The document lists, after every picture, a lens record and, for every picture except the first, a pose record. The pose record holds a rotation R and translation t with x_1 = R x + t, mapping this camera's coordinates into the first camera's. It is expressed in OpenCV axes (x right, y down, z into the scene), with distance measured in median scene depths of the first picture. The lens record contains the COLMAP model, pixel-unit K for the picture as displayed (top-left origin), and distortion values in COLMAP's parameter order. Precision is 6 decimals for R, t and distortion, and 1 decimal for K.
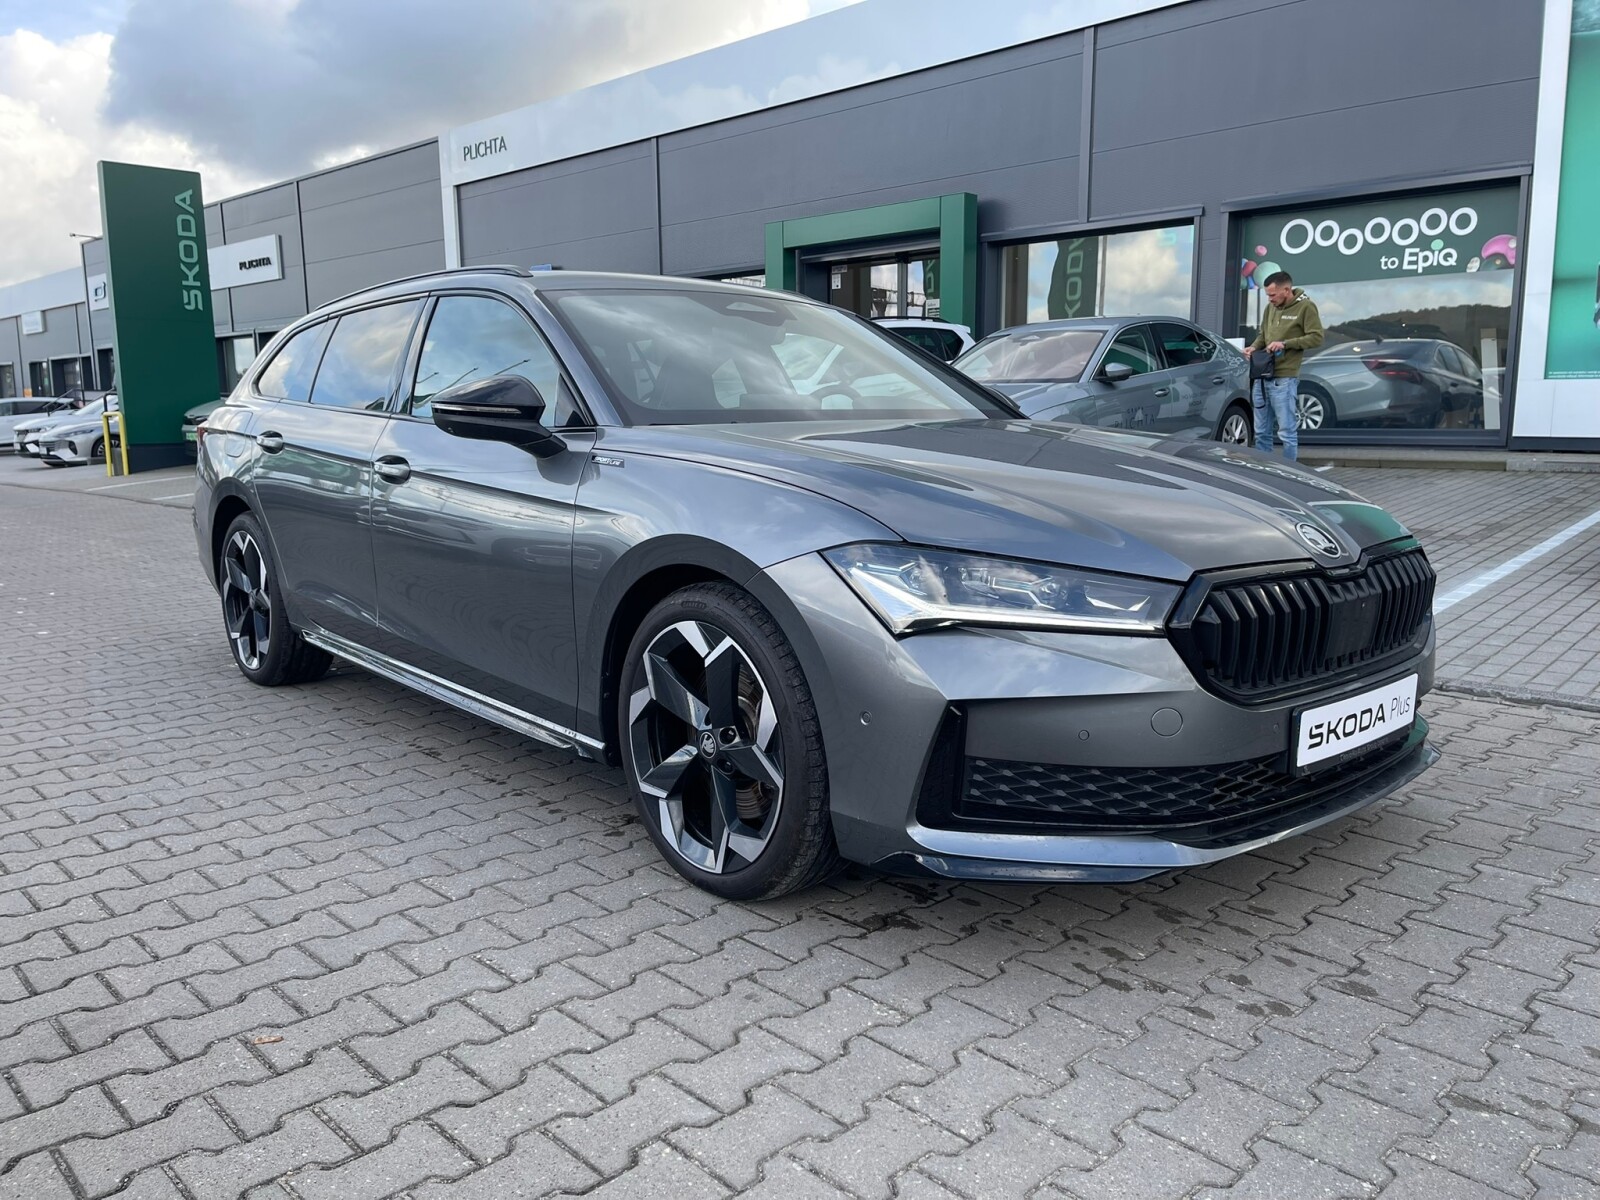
lens RADIAL K [[1206.6, 0, 806.8], [0, 1206.6, 602.8], [0, 0, 1]] dist [0.079961, -0.100207]
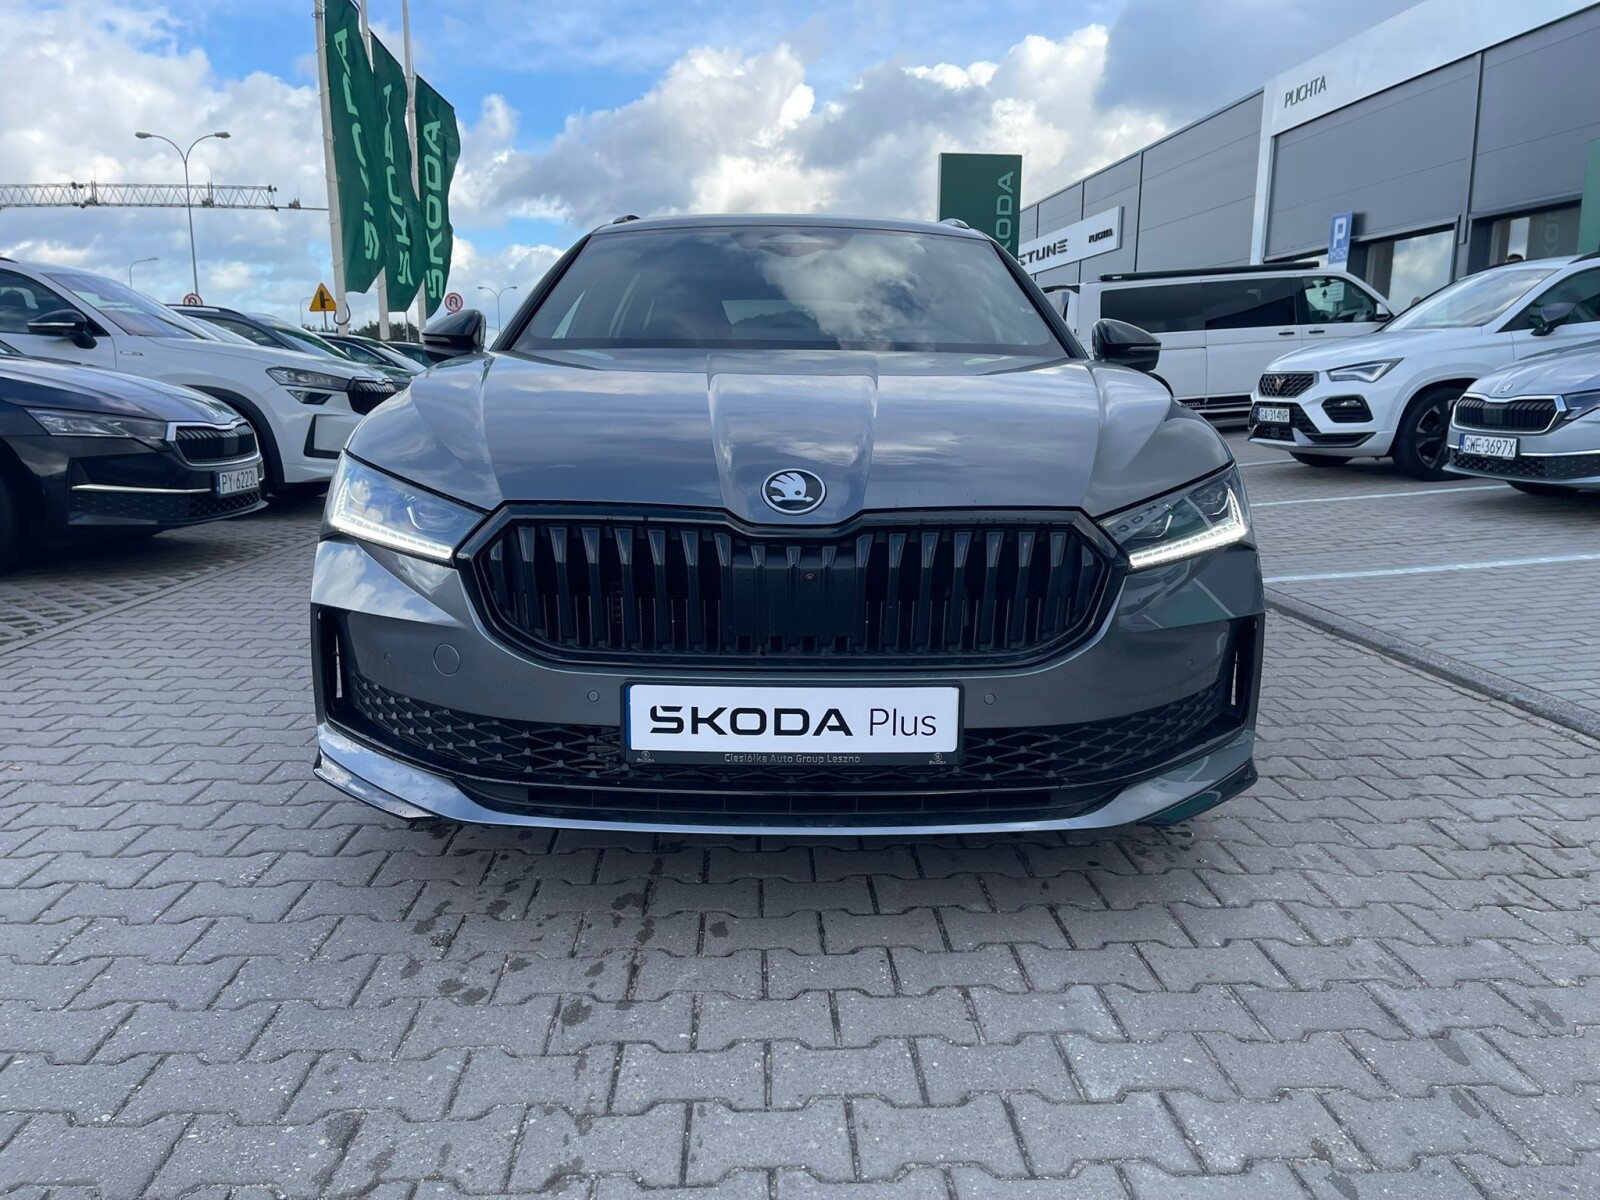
lens RADIAL K [[1206.6, 0, 806.8], [0, 1206.6, 602.8], [0, 0, 1]] dist [0.079961, -0.100207]
pose [[0.748367, 0.130779, -0.650265, 1.011419], [-0.114084, 0.991139, 0.068039, -0.036129], [0.653400, 0.023267, 0.756655, 0.439984]]
